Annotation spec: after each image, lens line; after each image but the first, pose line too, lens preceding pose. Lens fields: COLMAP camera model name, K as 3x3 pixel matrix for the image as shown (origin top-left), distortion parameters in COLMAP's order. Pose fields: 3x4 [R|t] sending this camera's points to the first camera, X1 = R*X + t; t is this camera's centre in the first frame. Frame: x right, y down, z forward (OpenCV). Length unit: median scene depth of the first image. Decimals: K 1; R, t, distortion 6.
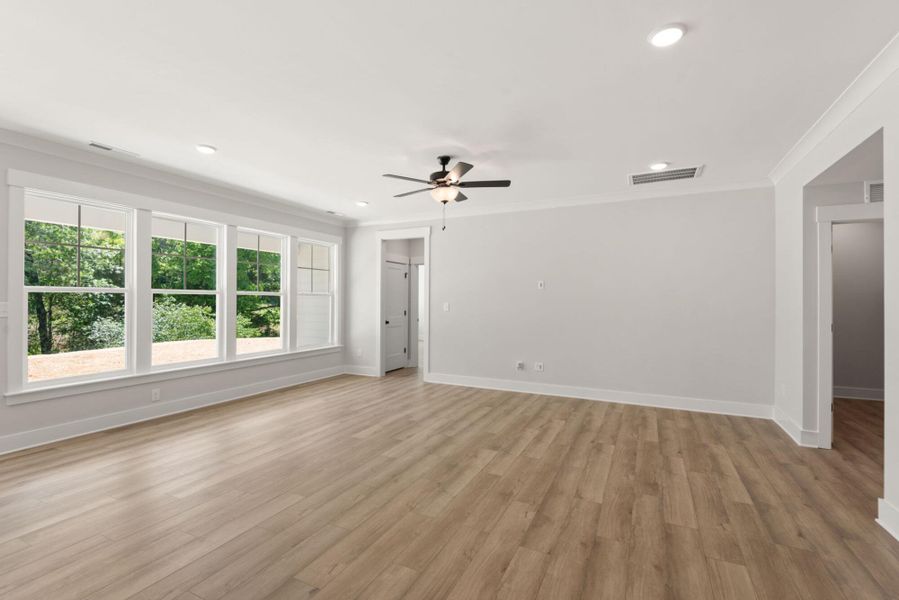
lens RADIAL K [[412.1, 0, 455.0], [0, 412.1, 300.6], [0, 0, 1]] dist [0.002258, -0.002172]
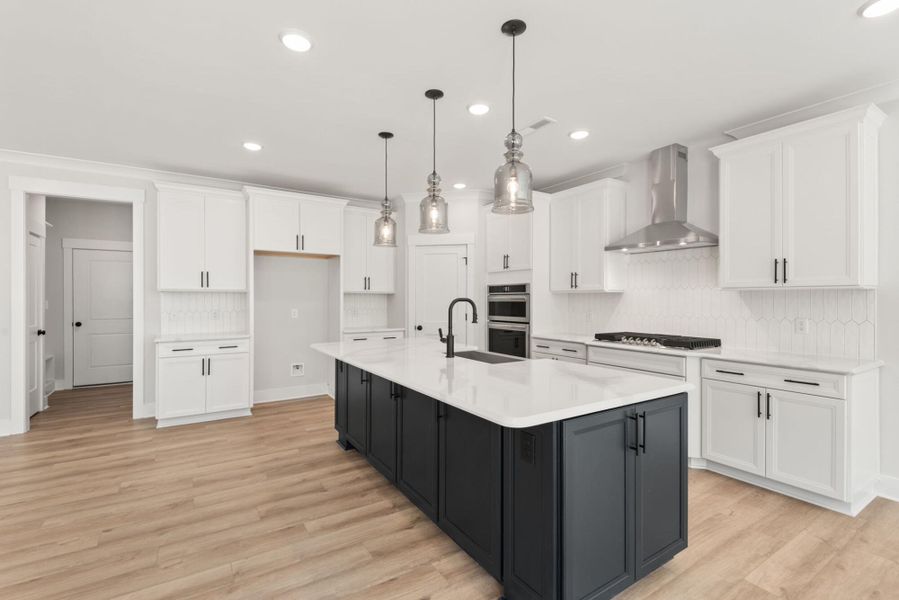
lens RADIAL K [[412.1, 0, 448.4], [0, 412.1, 302.3], [0, 0, 1]] dist [0.002258, -0.002172]
pose [[-0.850338, -0.009182, 0.526157, -0.700125], [-0.004779, 0.999941, 0.009726, -0.001791], [-0.526216, 0.005756, -0.850332, 0.565964]]
